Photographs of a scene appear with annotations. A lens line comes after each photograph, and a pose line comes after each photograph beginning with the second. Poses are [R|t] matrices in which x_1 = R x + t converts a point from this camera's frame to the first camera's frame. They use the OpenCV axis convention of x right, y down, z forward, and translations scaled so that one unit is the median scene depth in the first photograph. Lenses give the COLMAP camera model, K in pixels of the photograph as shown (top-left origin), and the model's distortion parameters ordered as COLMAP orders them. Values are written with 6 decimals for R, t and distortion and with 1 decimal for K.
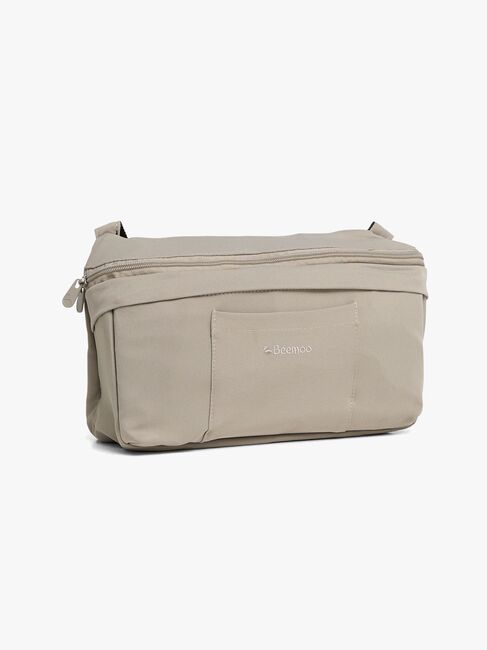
lens RADIAL K [[1276.0, 0, 243.5], [0, 1276.0, 325.0], [0, 0, 1]] dist [-0.003839, -0.020682]
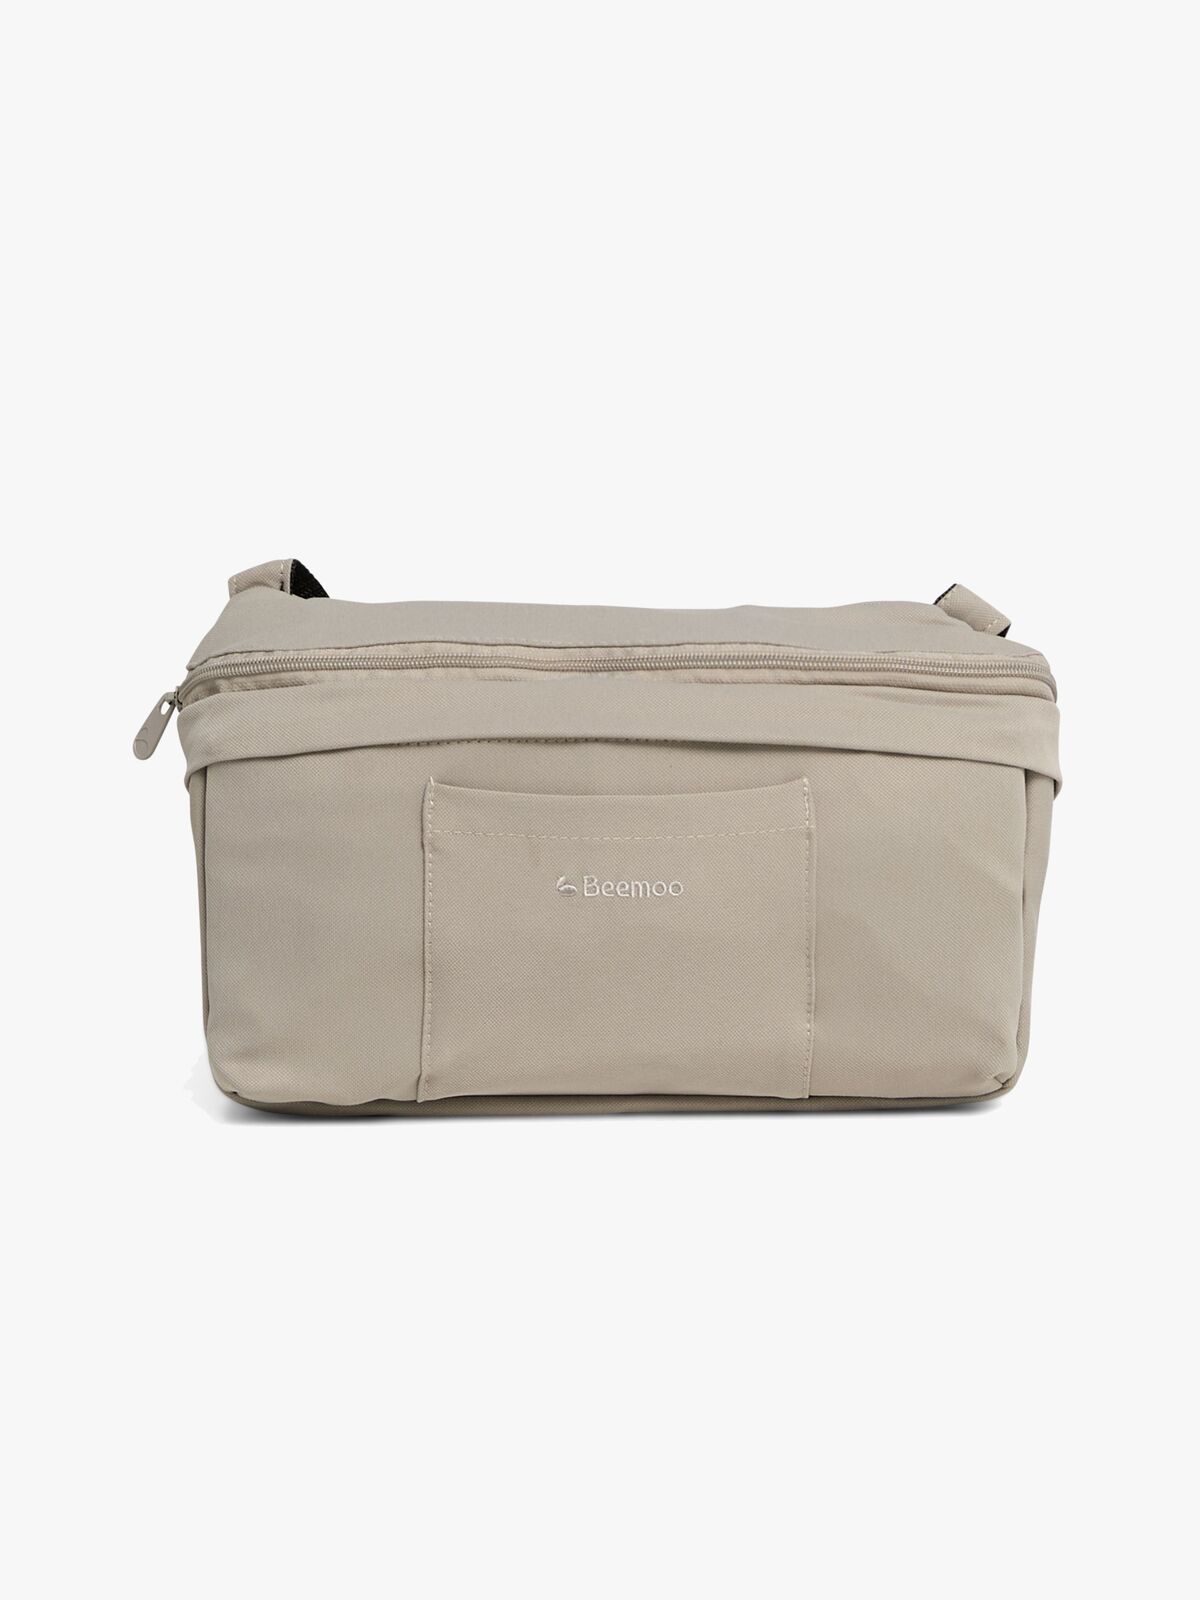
lens RADIAL K [[3141.0, 0, 600.0], [0, 3141.0, 800.0], [0, 0, 1]] dist [-0.003839, -0.020682]
pose [[0.992868, 0.048028, -0.109114, 0.130651], [-0.048942, 0.998785, -0.005710, -0.002292], [0.108707, 0.011010, 0.994013, -0.001762]]
